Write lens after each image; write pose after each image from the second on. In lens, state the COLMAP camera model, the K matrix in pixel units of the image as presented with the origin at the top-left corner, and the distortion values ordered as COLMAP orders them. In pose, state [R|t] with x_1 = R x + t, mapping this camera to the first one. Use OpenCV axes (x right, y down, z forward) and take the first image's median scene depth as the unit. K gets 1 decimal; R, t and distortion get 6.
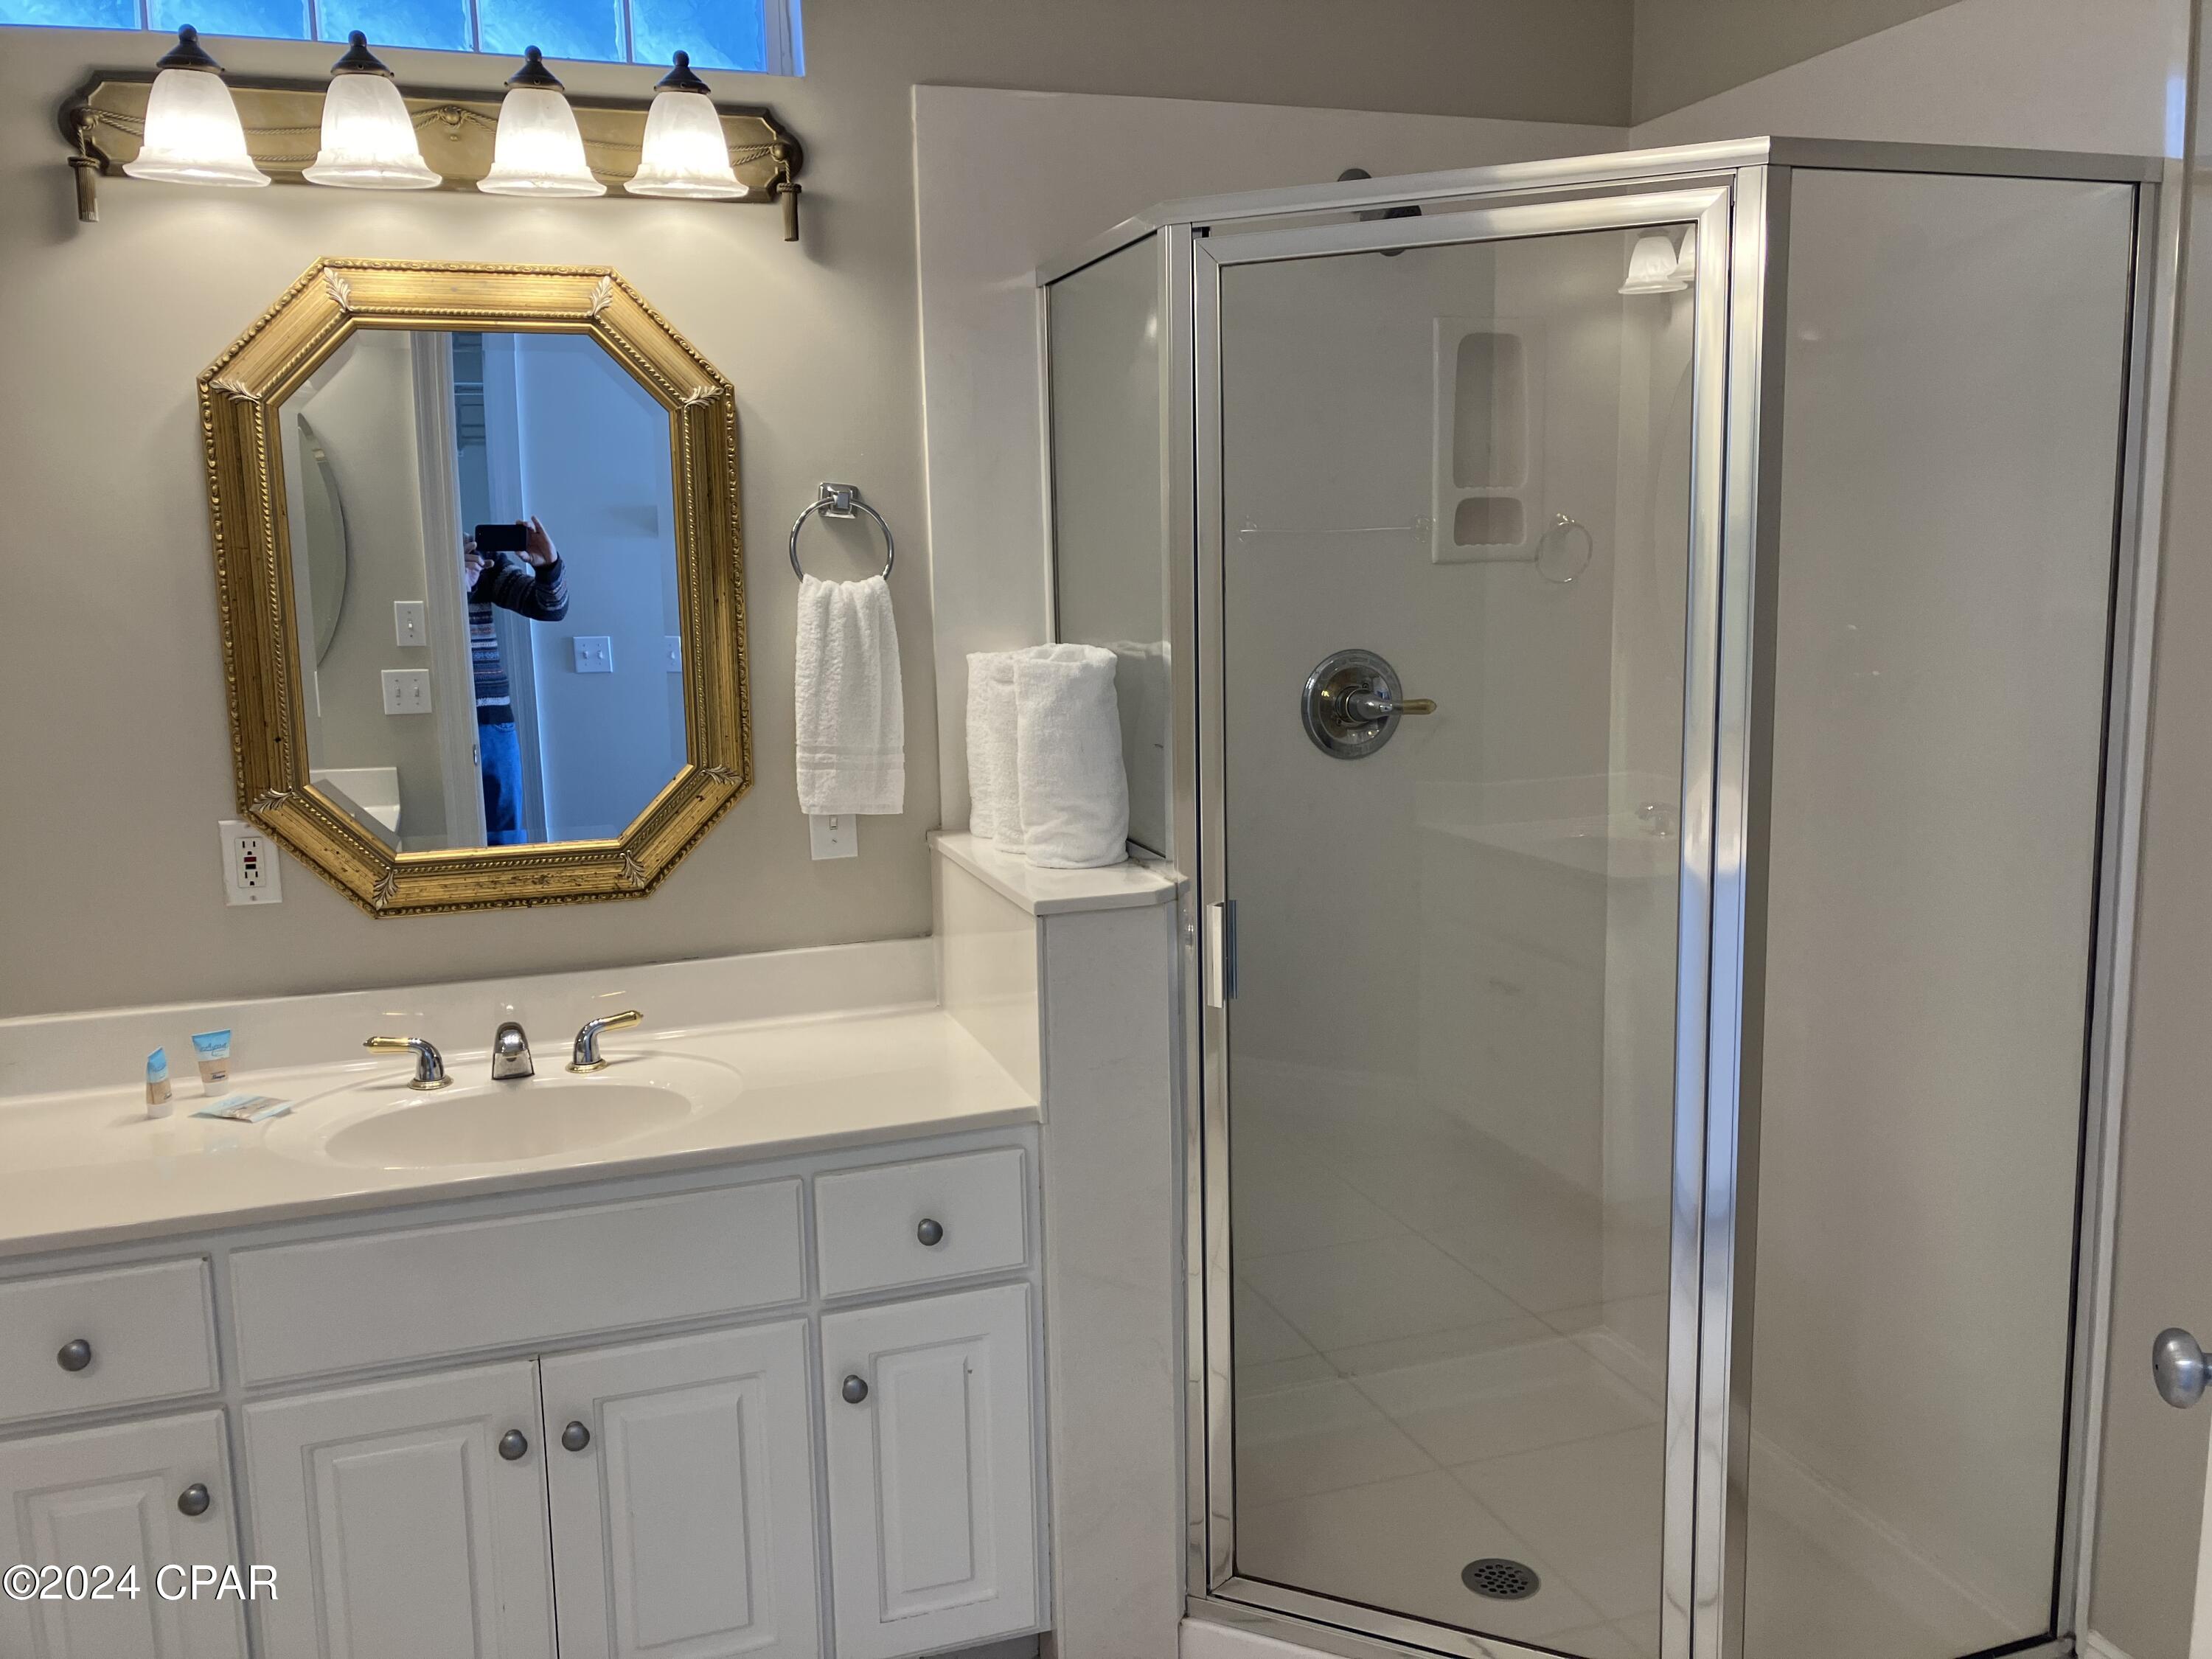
lens RADIAL K [[1829.8, 0, 1107.8], [0, 1829.8, 821.1], [0, 0, 1]] dist [0.021639, -0.015279]
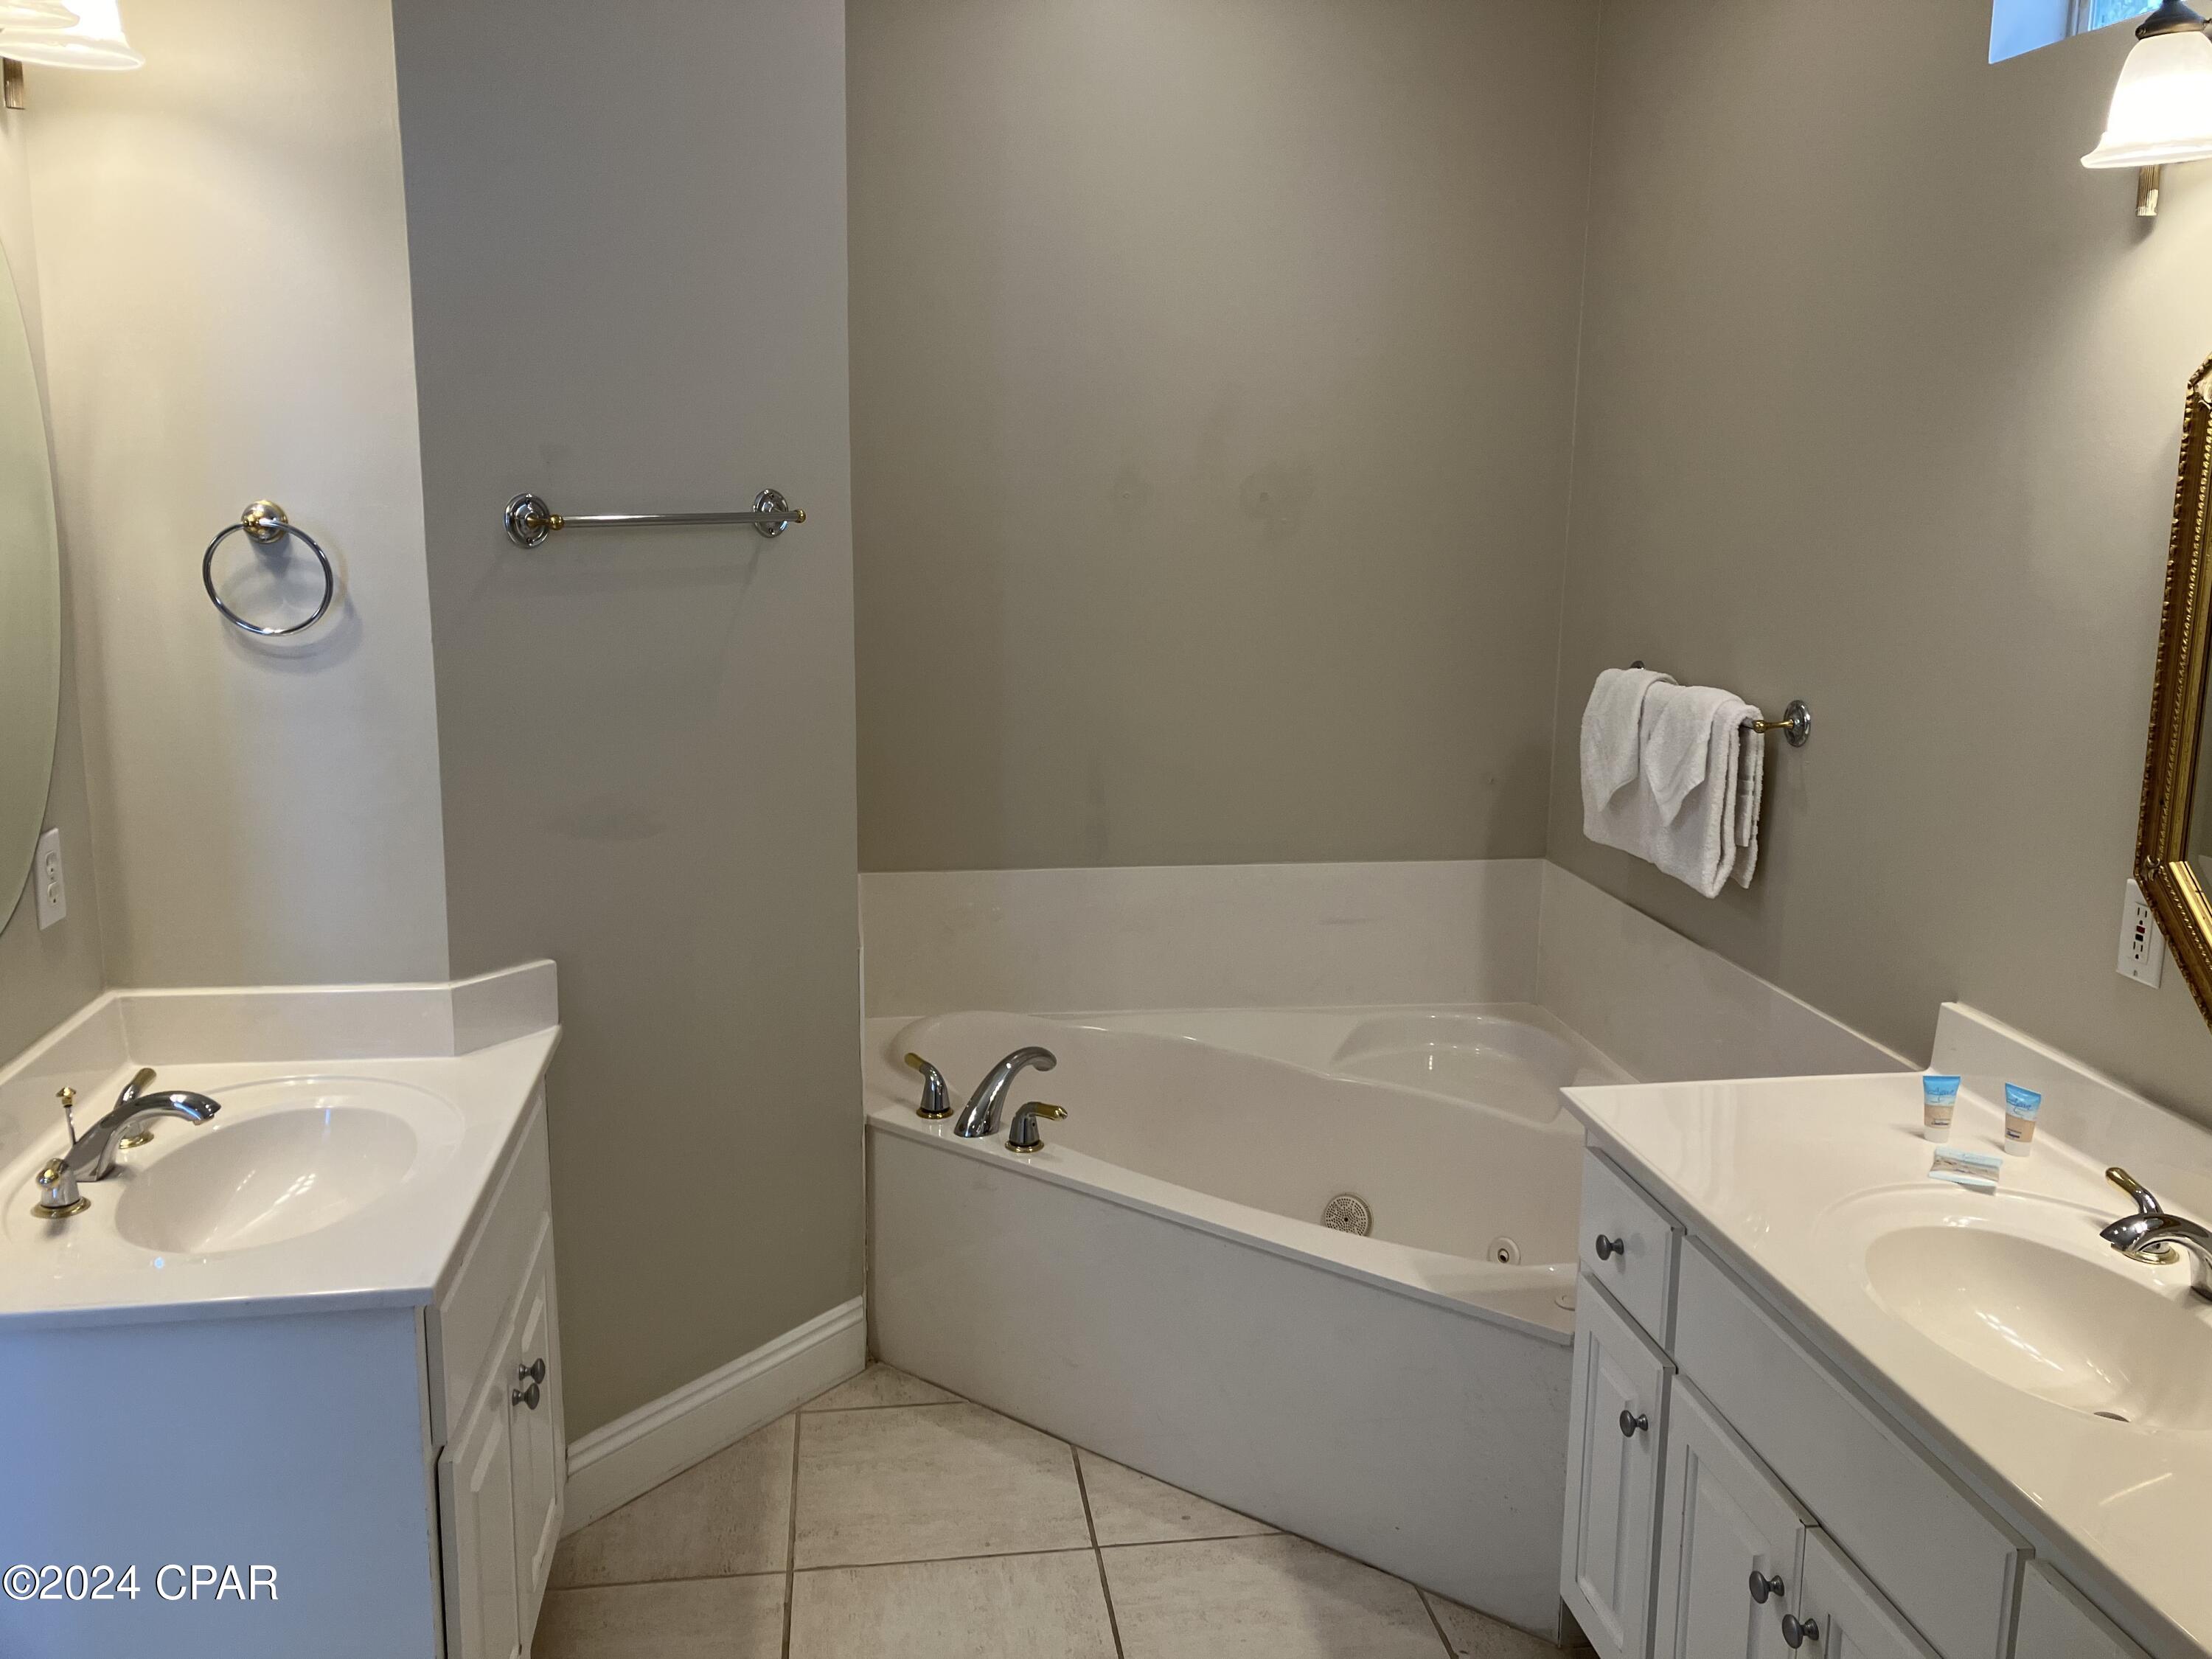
lens RADIAL K [[1829.8, 0, 1113.3], [0, 1829.8, 821.1], [0, 0, 1]] dist [0.021639, -0.015279]
pose [[-0.189890, 0.212086, -0.958625, 0.481911], [-0.155338, 0.957602, 0.242630, -0.174775], [0.969439, 0.194983, -0.148894, 0.683573]]
